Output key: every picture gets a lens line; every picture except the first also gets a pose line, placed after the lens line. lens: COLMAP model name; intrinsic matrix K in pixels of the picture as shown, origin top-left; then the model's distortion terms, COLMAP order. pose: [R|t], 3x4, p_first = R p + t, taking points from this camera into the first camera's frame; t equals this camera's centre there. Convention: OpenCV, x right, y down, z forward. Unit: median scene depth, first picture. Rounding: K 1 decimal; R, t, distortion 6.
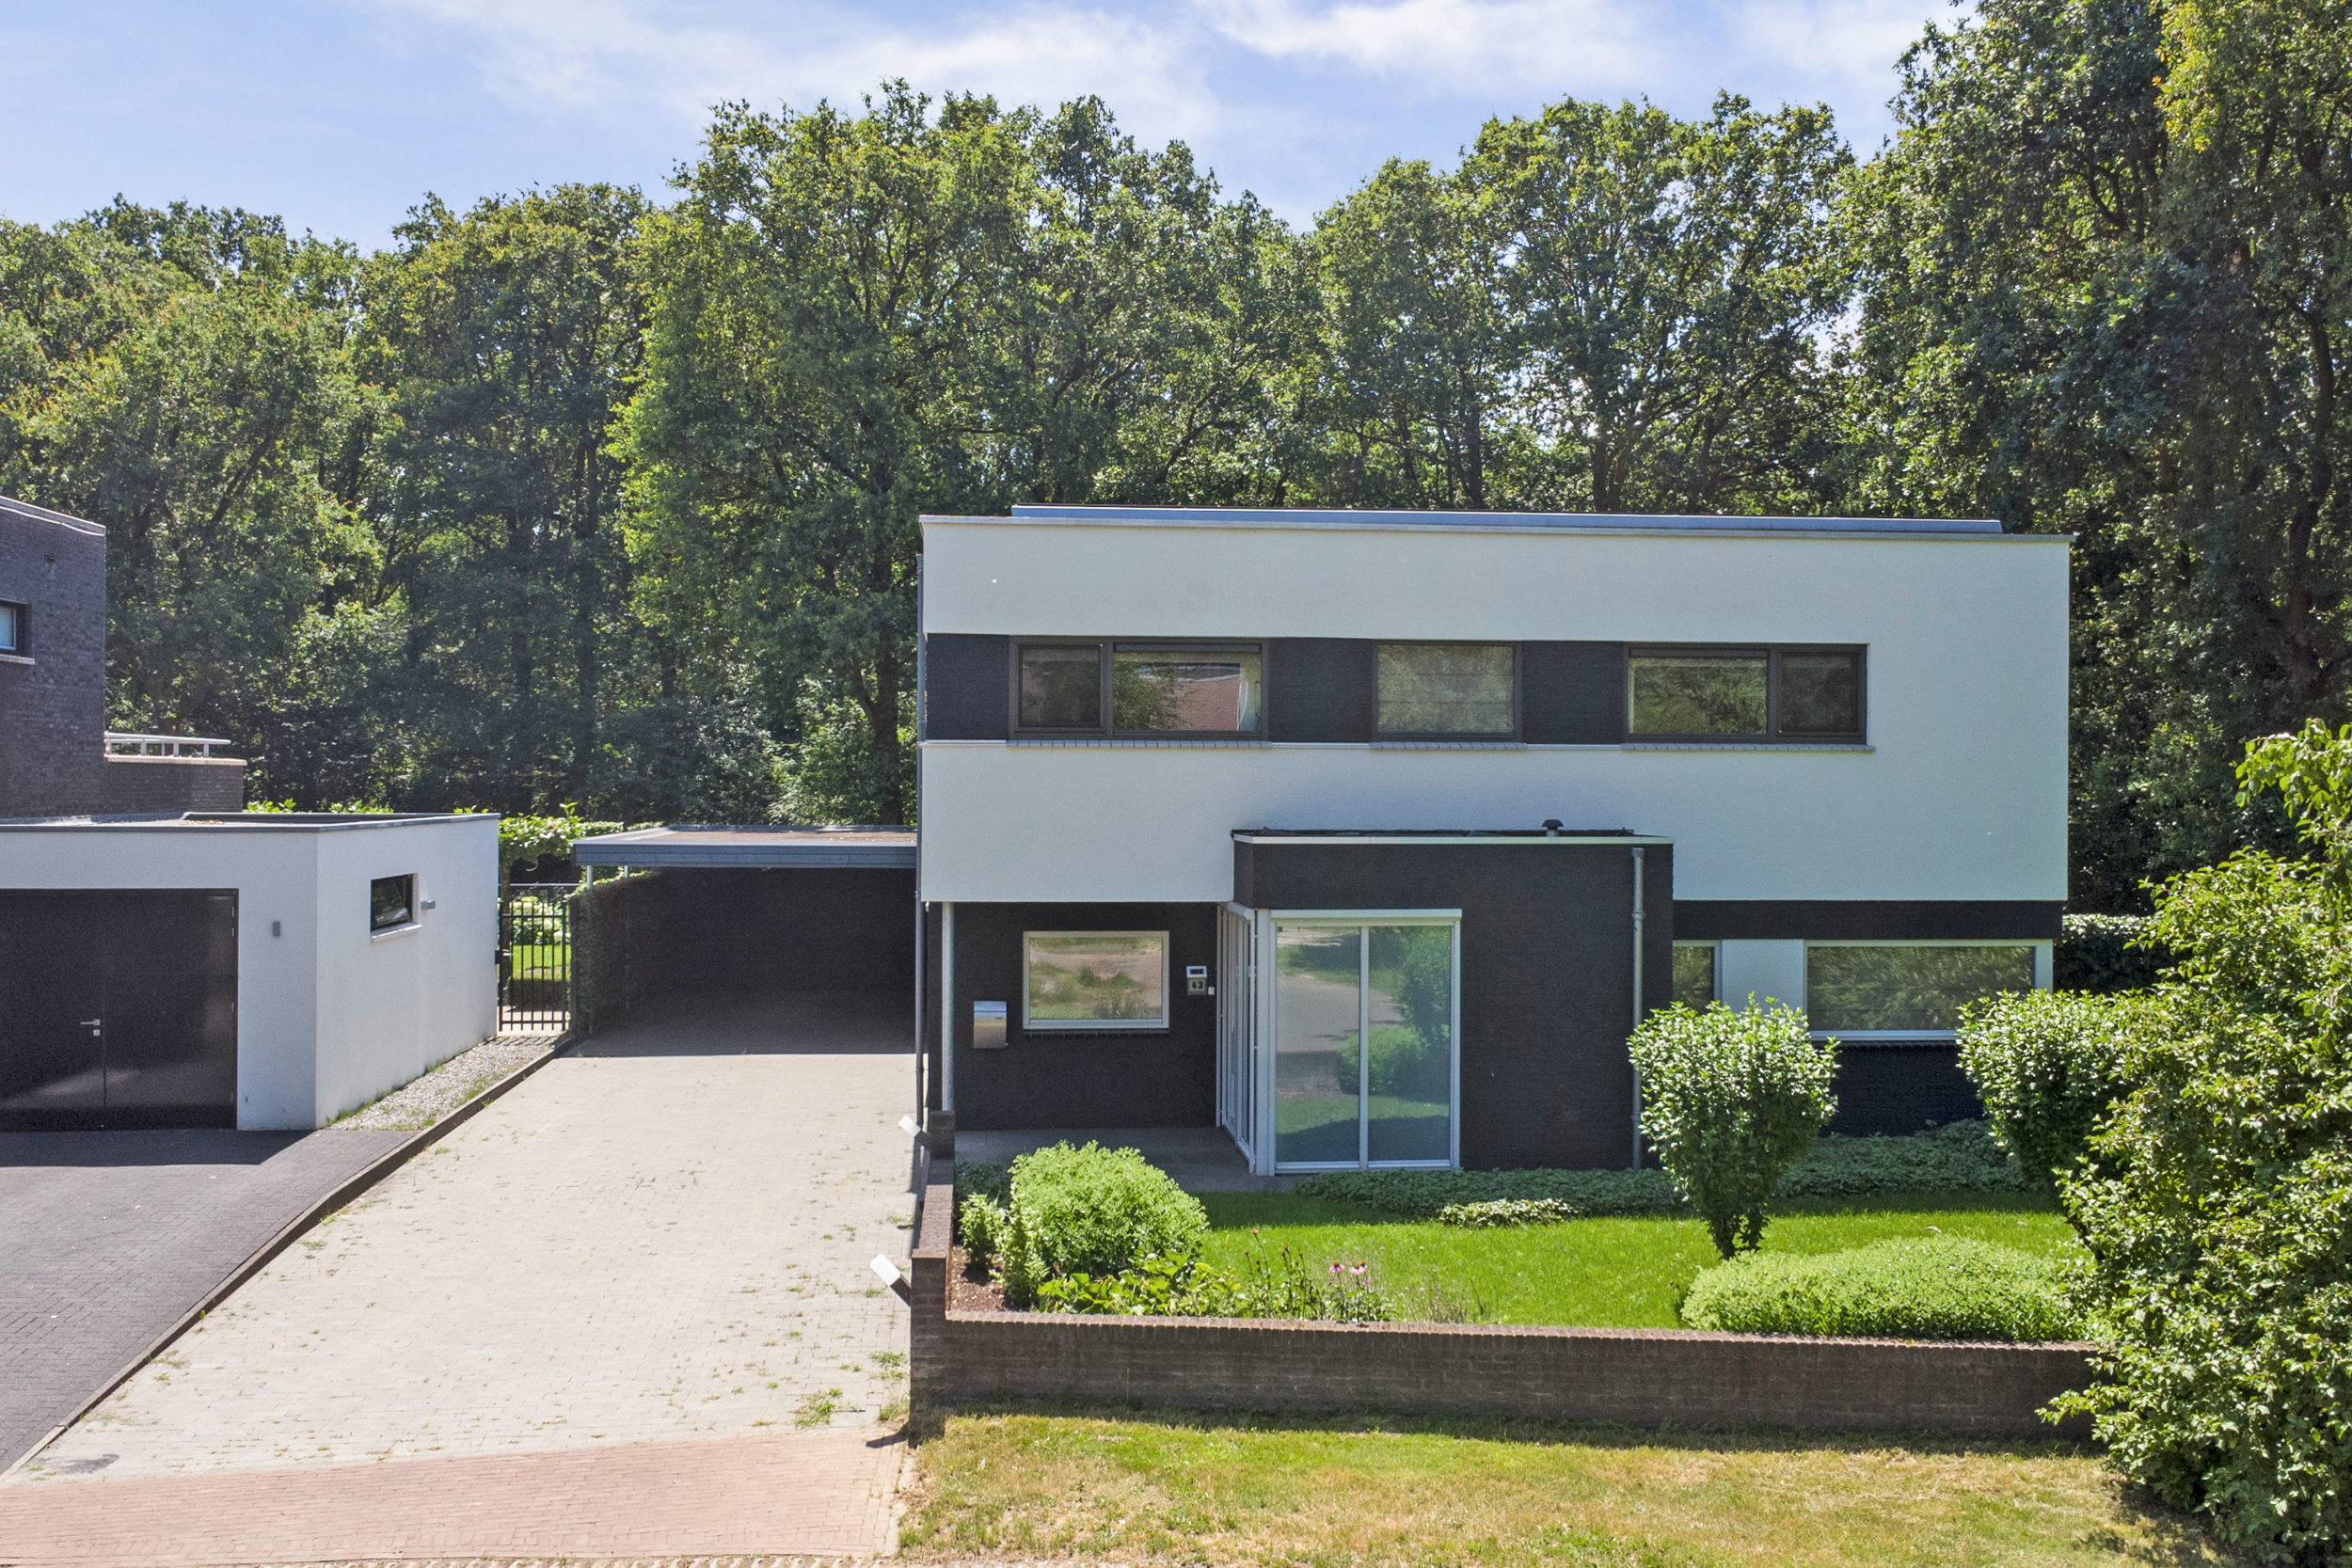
lens RADIAL K [[1993.7, 0, 1177.8], [0, 1993.7, 790.1], [0, 0, 1]] dist [0.016704, 0.018452]
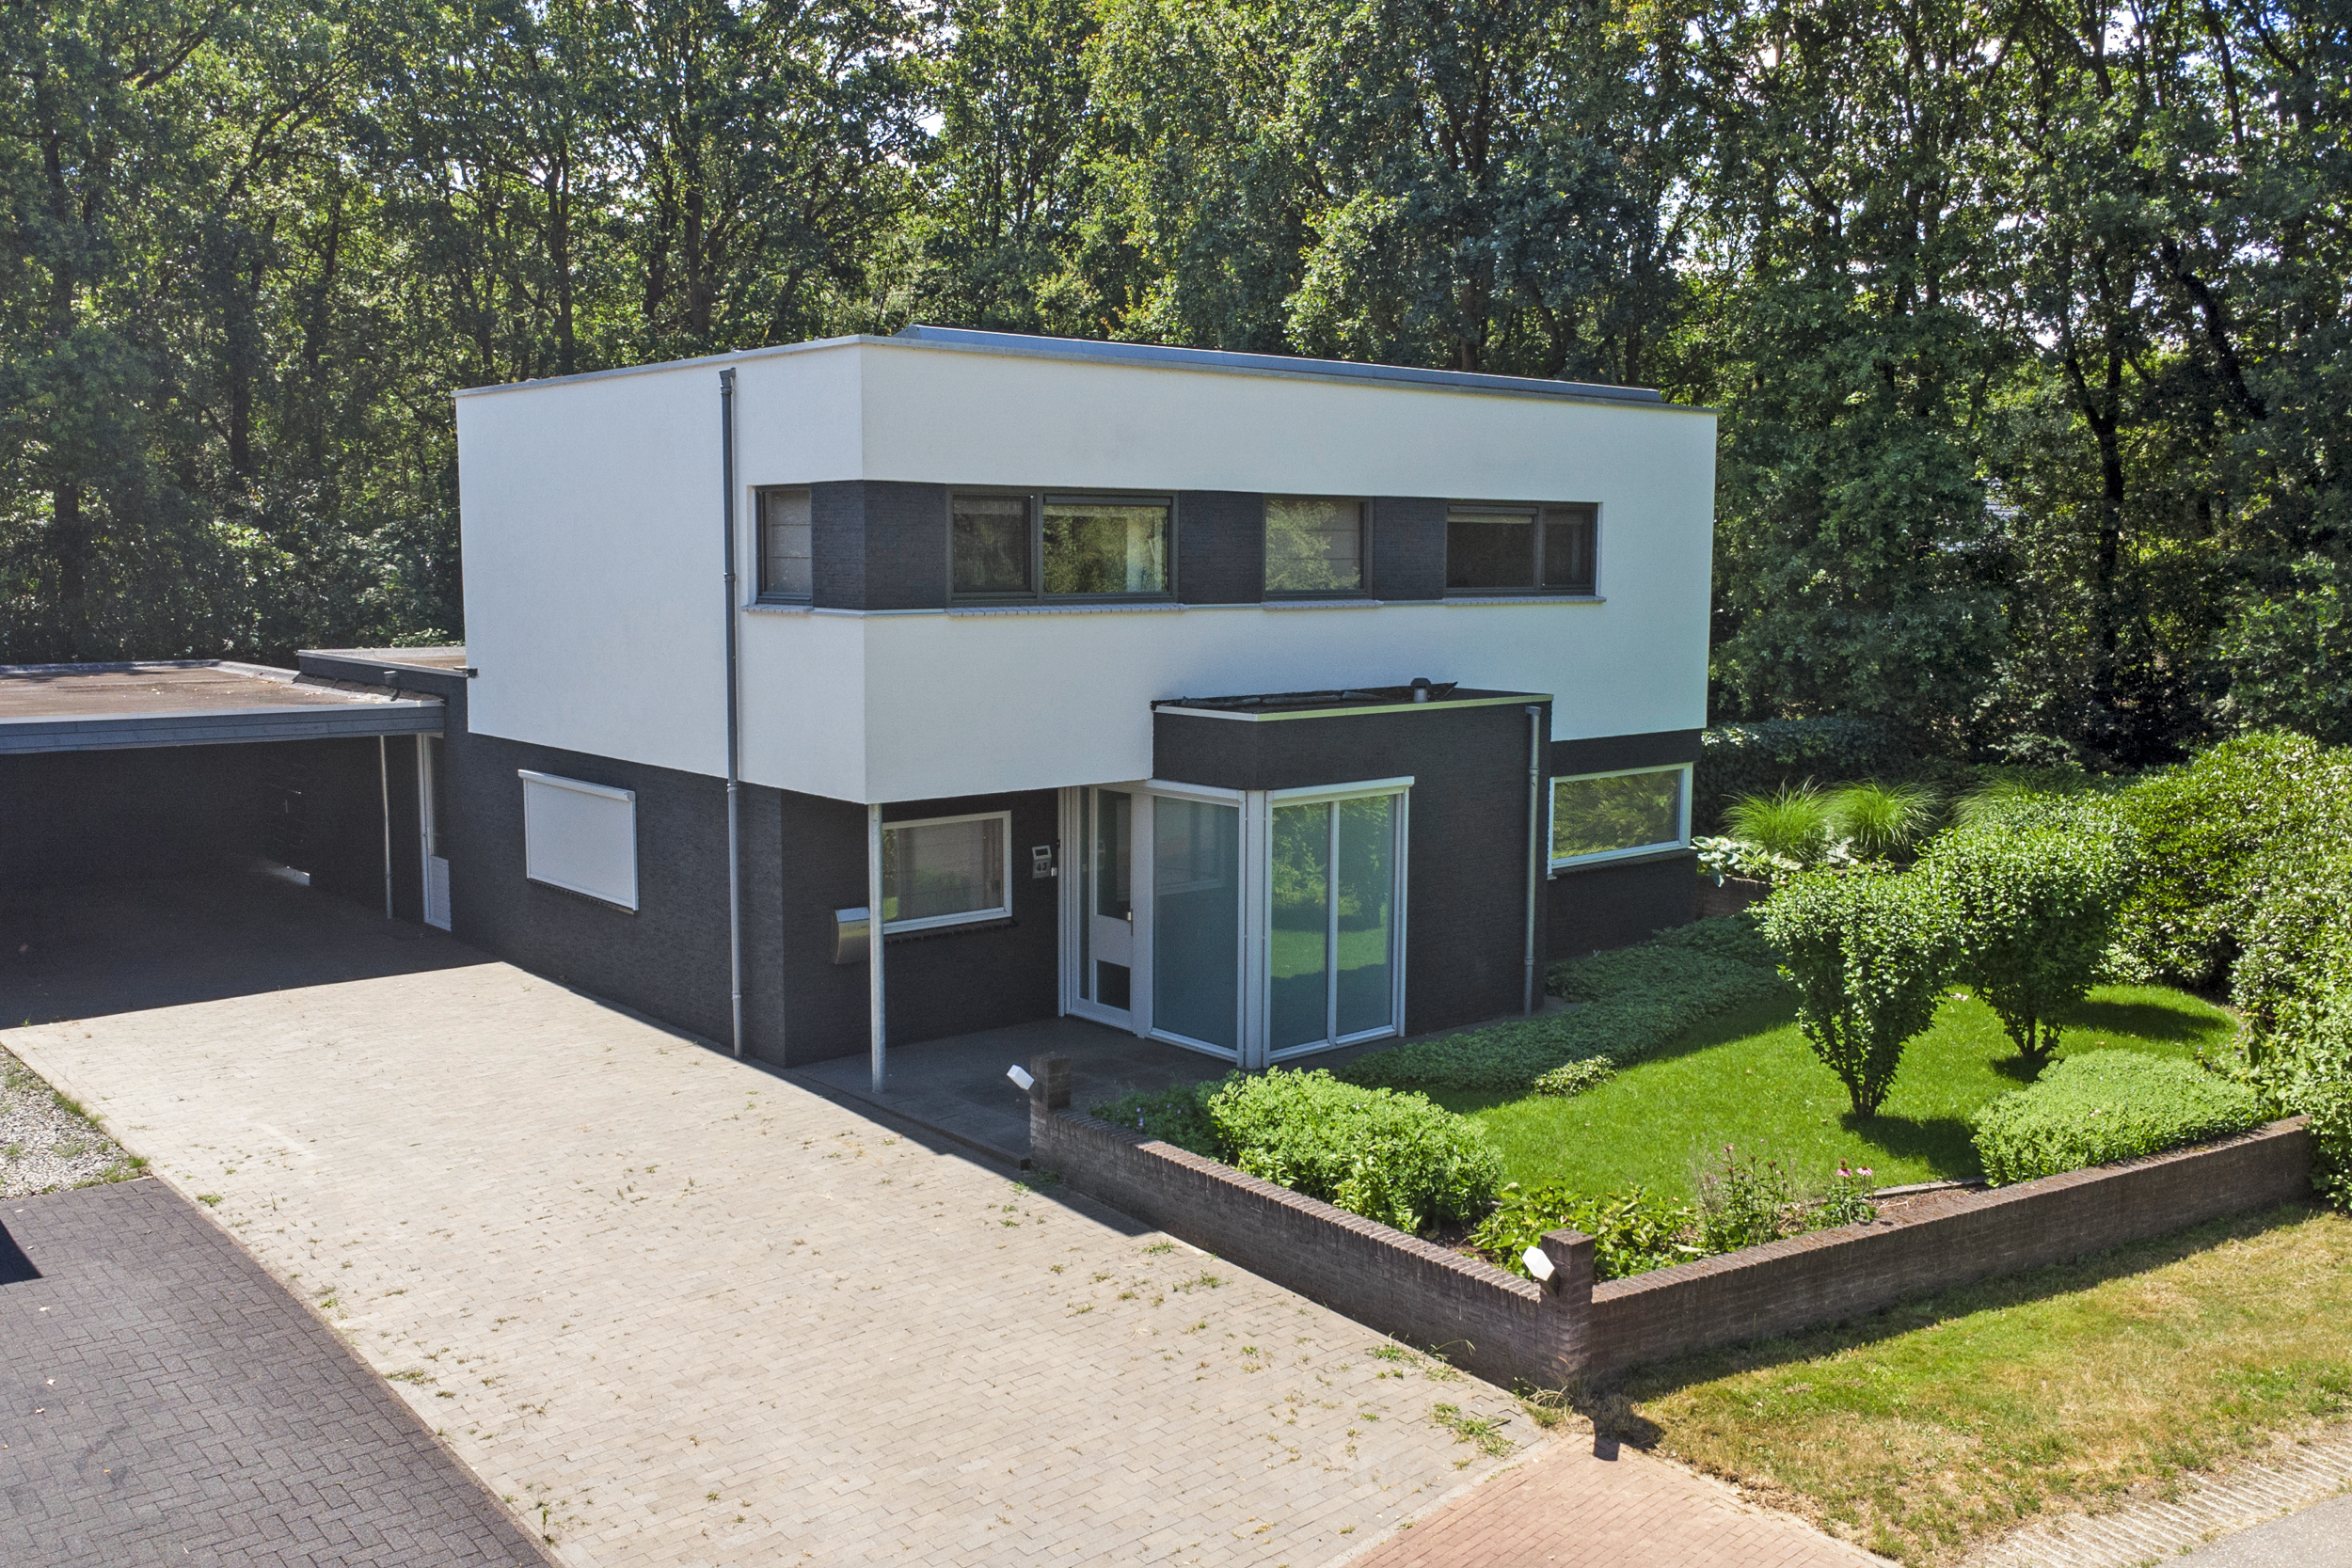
lens RADIAL K [[1993.7, 0, 1179.5], [0, 1993.7, 772.9], [0, 0, 1]] dist [0.016704, 0.018452]
pose [[0.818803, -0.062826, 0.570627, -0.512768], [0.000330, 0.994045, 0.108970, -0.049572], [-0.574075, -0.089036, 0.813948, 0.255513]]
